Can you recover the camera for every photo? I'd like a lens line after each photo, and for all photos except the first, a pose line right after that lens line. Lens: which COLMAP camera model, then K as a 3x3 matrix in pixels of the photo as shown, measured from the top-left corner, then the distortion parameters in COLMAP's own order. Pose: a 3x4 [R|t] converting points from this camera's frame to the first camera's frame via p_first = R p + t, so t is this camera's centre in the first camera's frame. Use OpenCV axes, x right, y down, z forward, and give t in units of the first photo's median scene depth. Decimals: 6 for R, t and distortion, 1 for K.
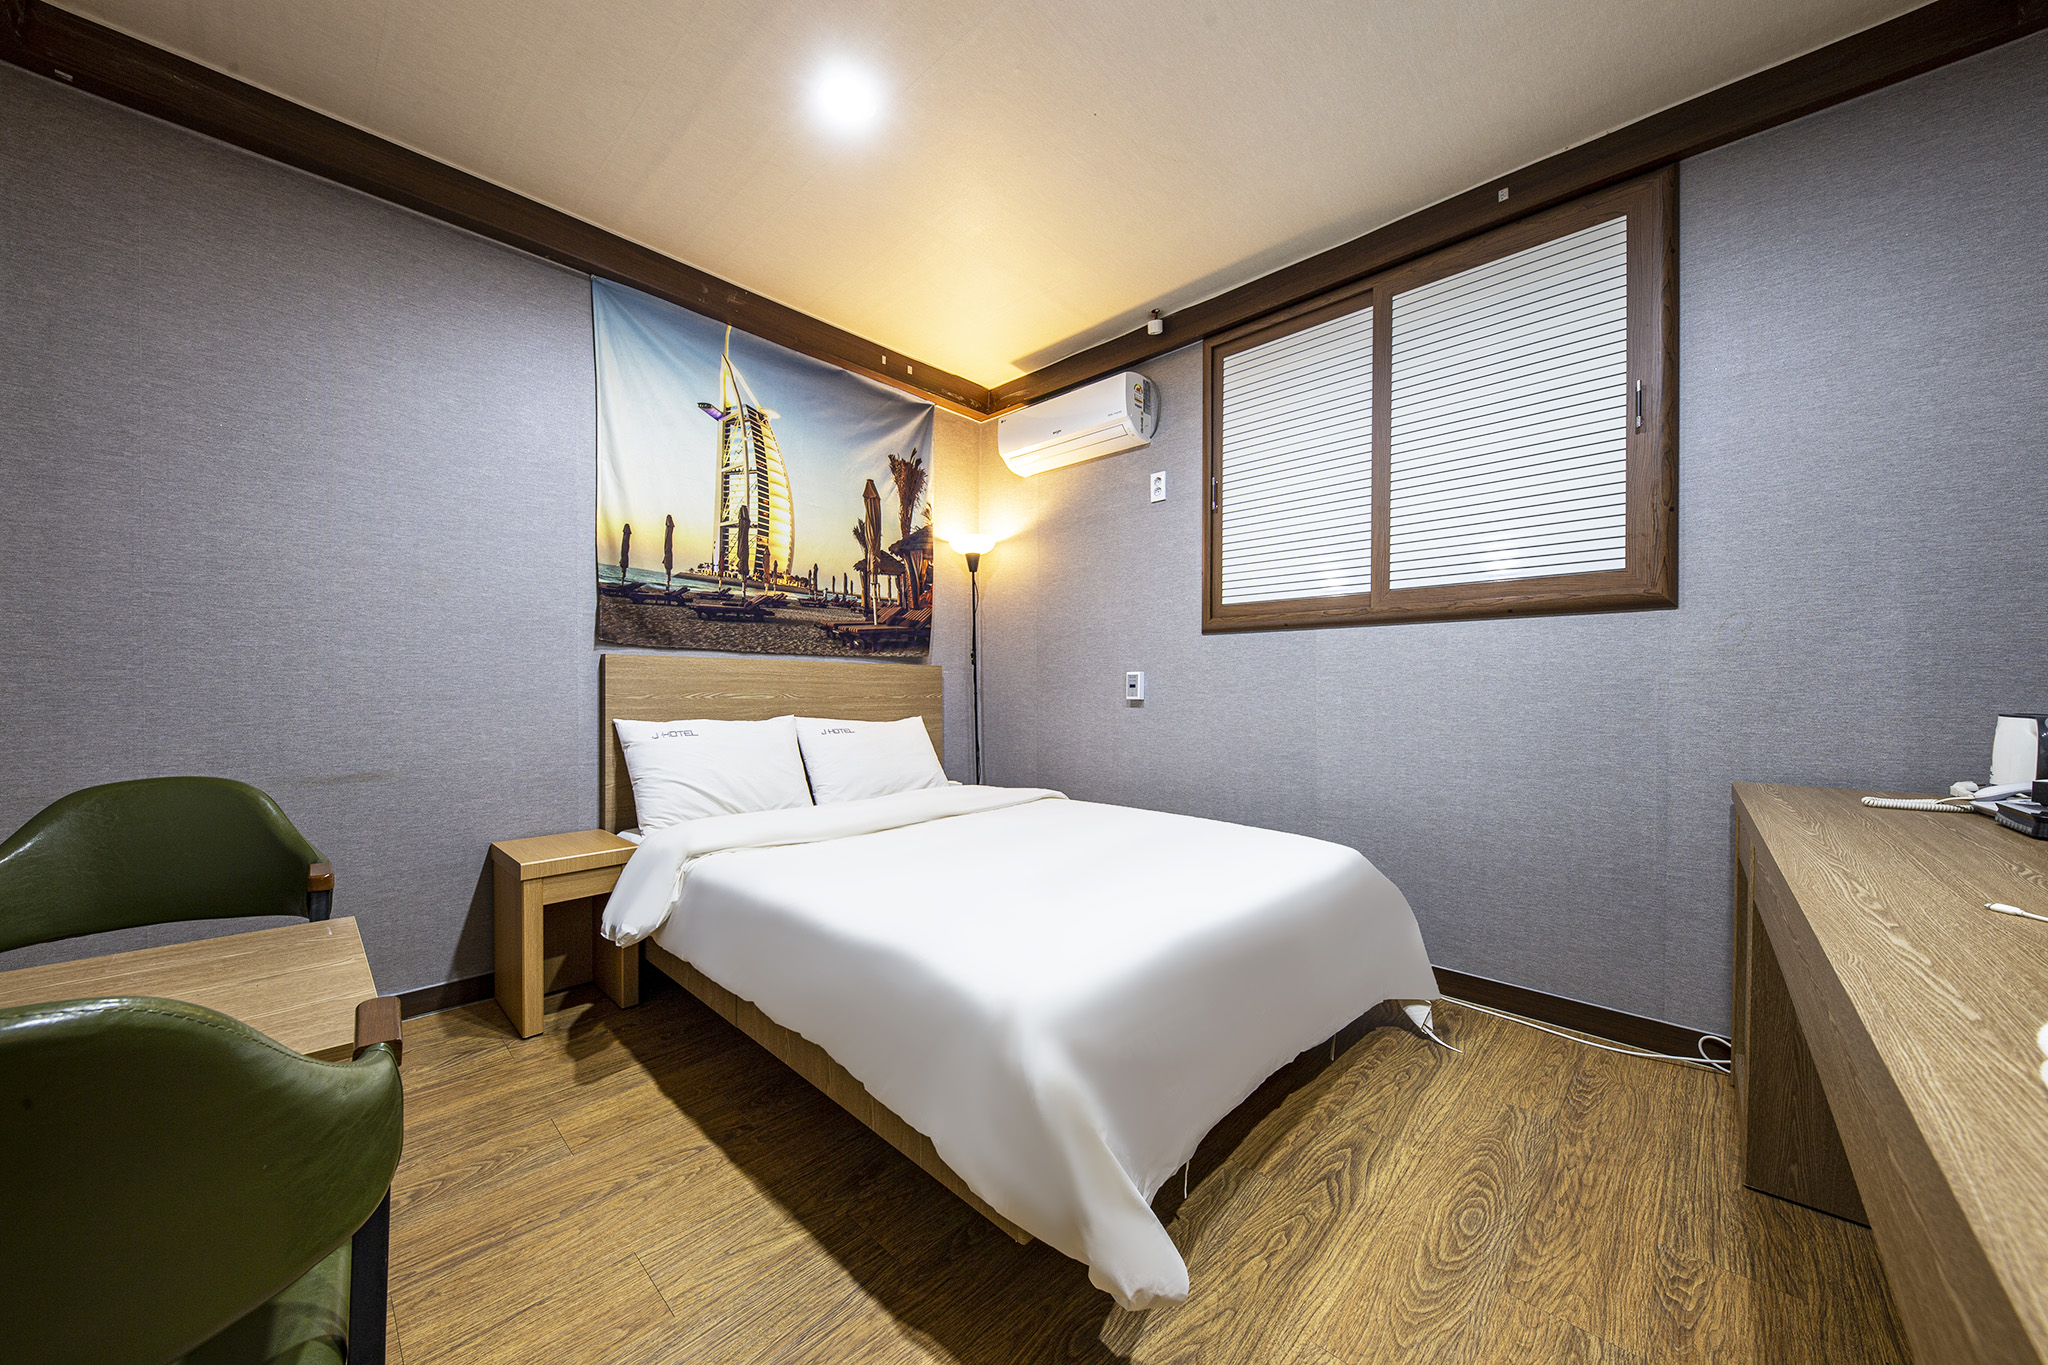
lens RADIAL K [[709.7, 0, 1034.9], [0, 709.7, 688.4], [0, 0, 1]] dist [0.005762, -0.002469]
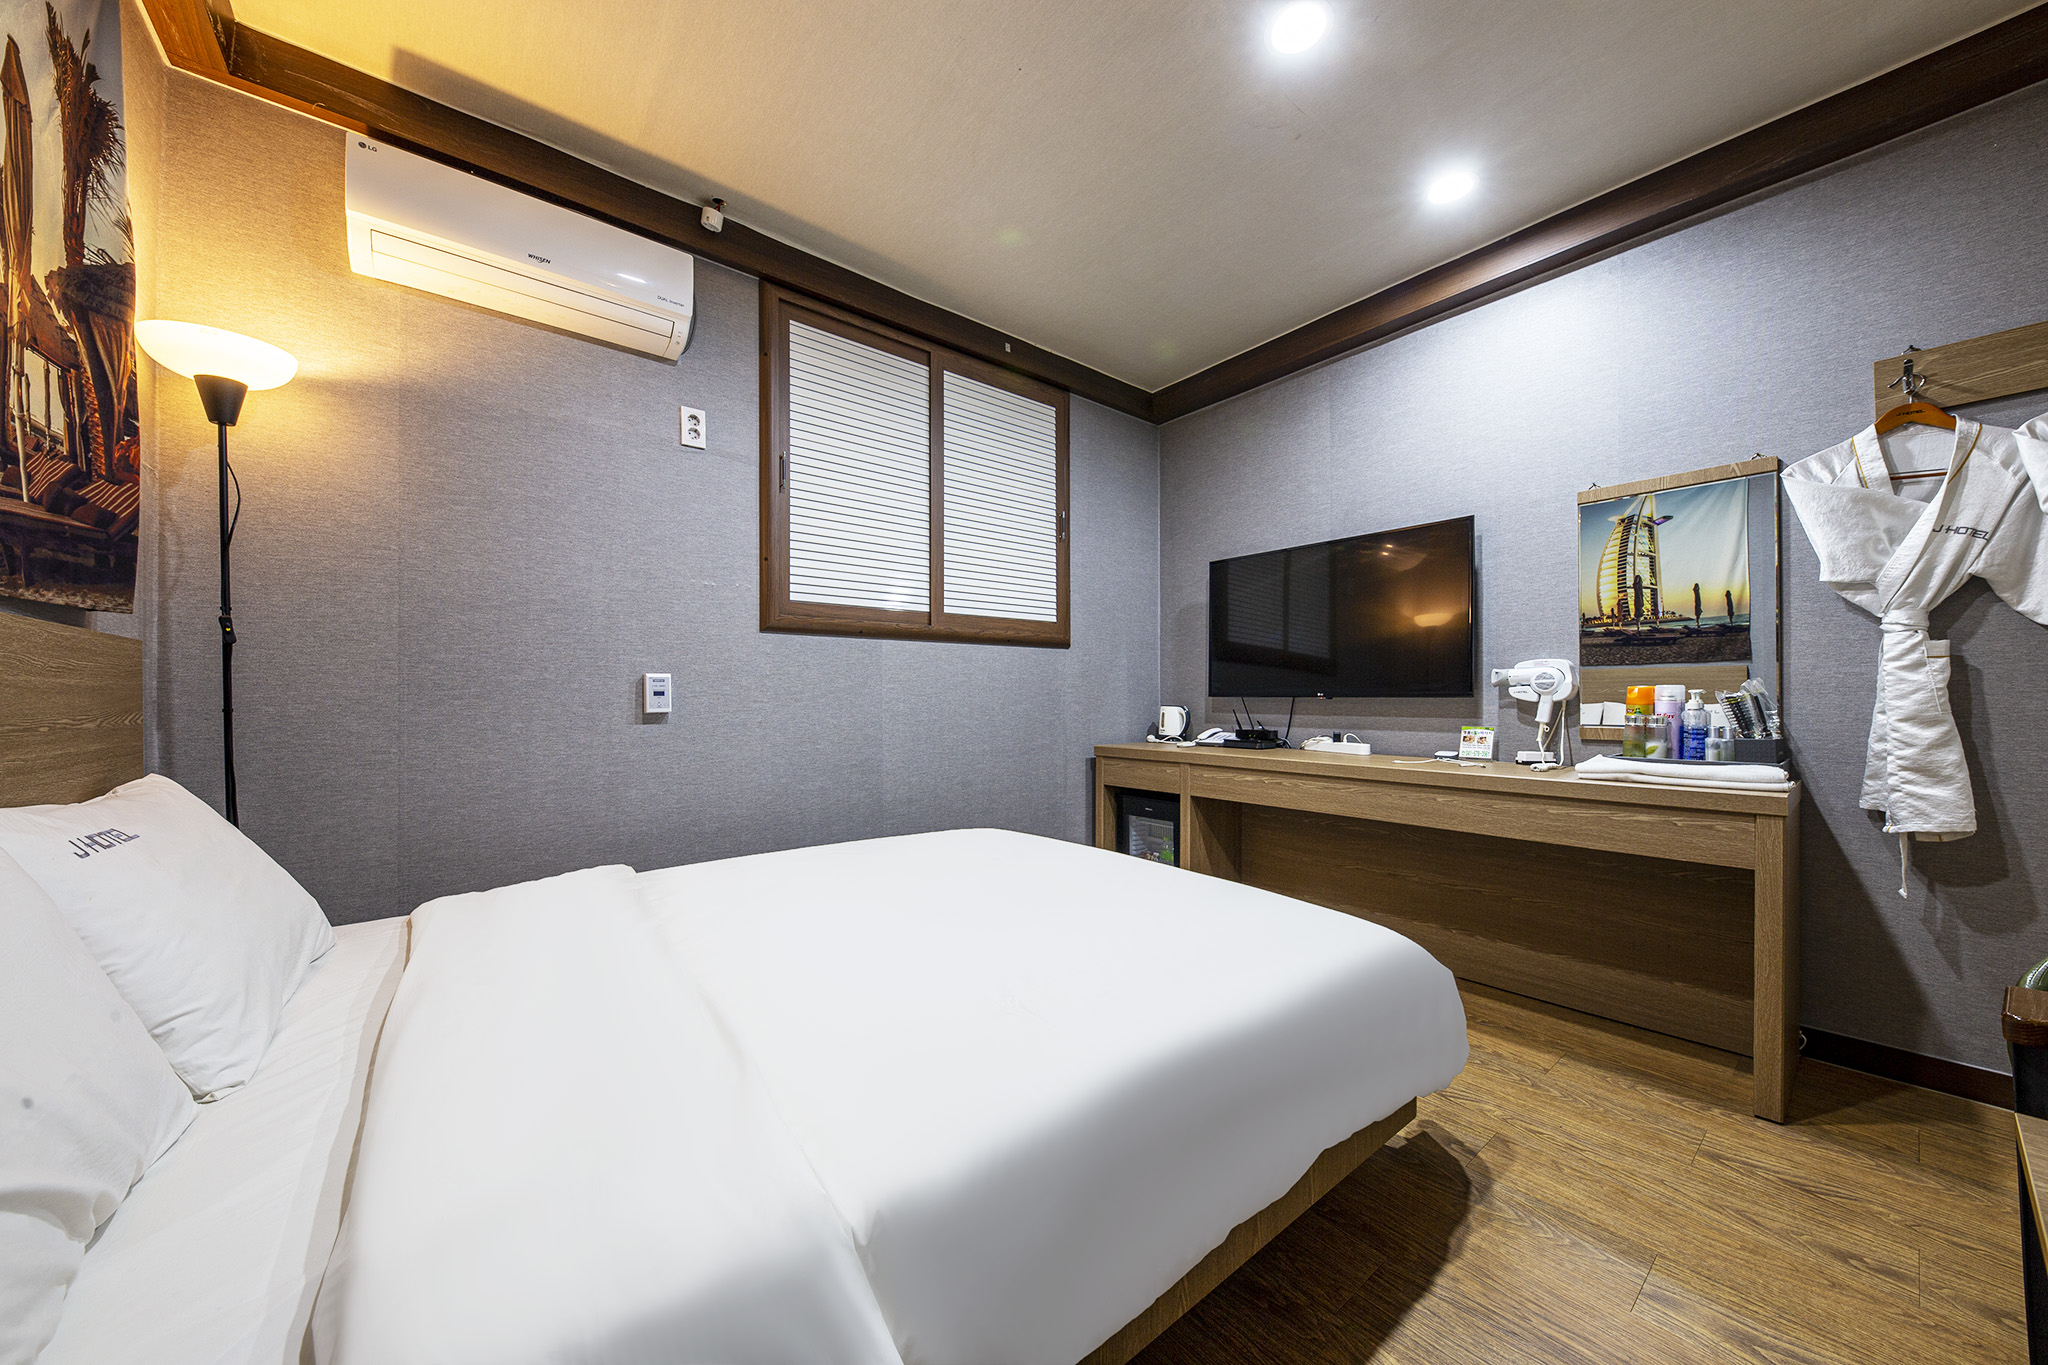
lens RADIAL K [[709.7, 0, 1012.4], [0, 709.7, 692.8], [0, 0, 1]] dist [0.005762, -0.002469]
pose [[0.140517, 0.005632, 0.990062, -0.557258], [0.008764, 0.999938, -0.006932, 0.003816], [-0.990040, 0.009651, 0.140459, 0.604499]]
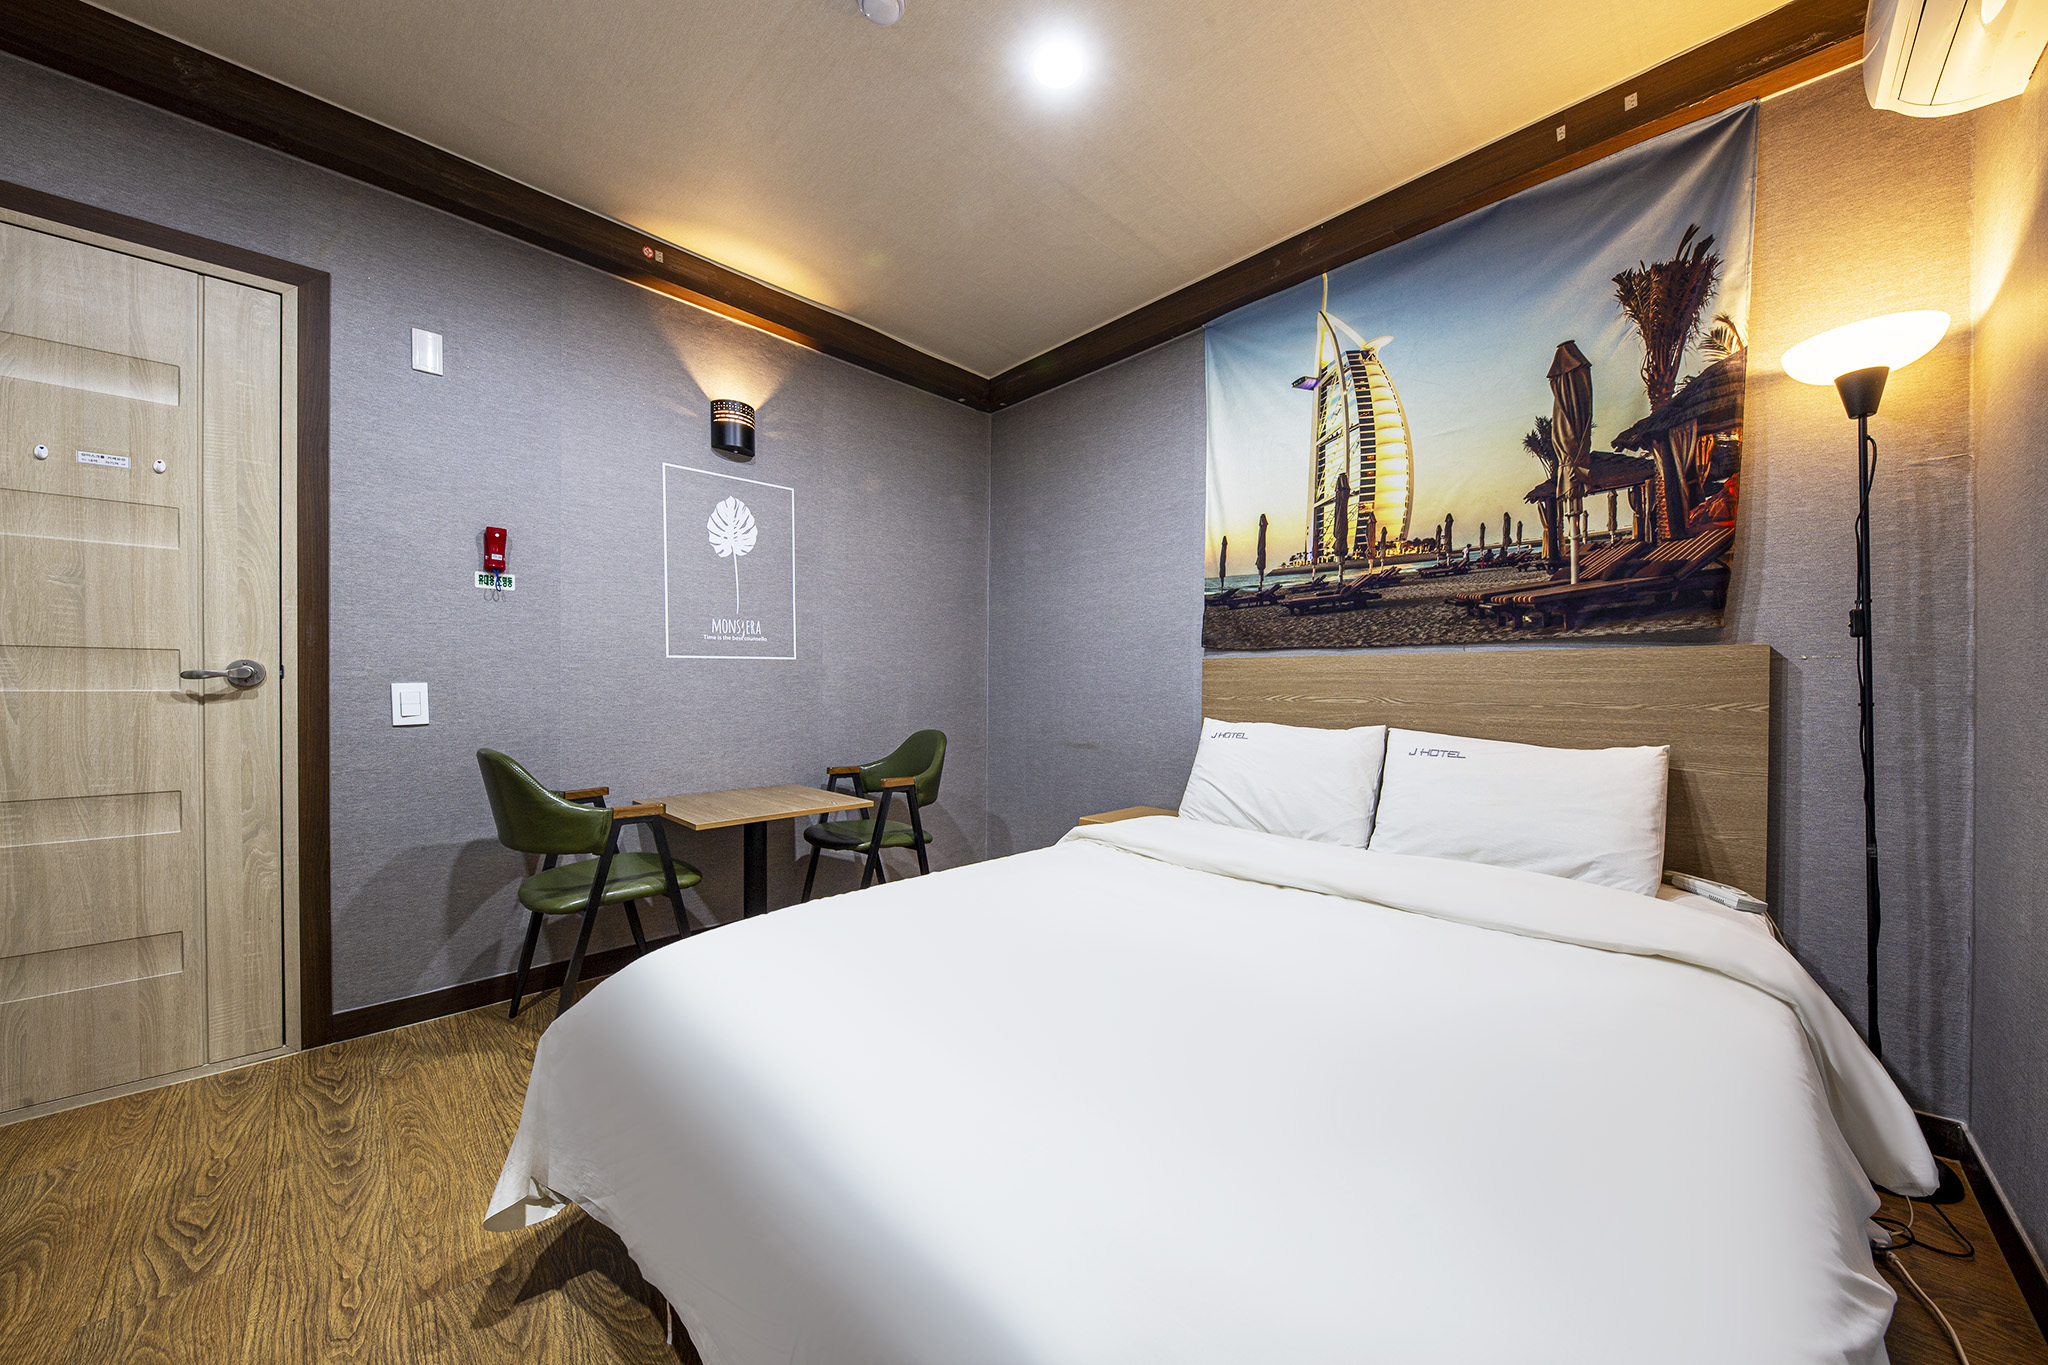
lens RADIAL K [[709.7, 0, 1003.9], [0, 709.7, 689.7], [0, 0, 1]] dist [0.005762, -0.002469]
pose [[-0.046160, -0.009794, -0.998886, 0.450758], [-0.011158, 0.999895, -0.009288, 0.011106], [0.998872, 0.010717, -0.046265, 0.649328]]
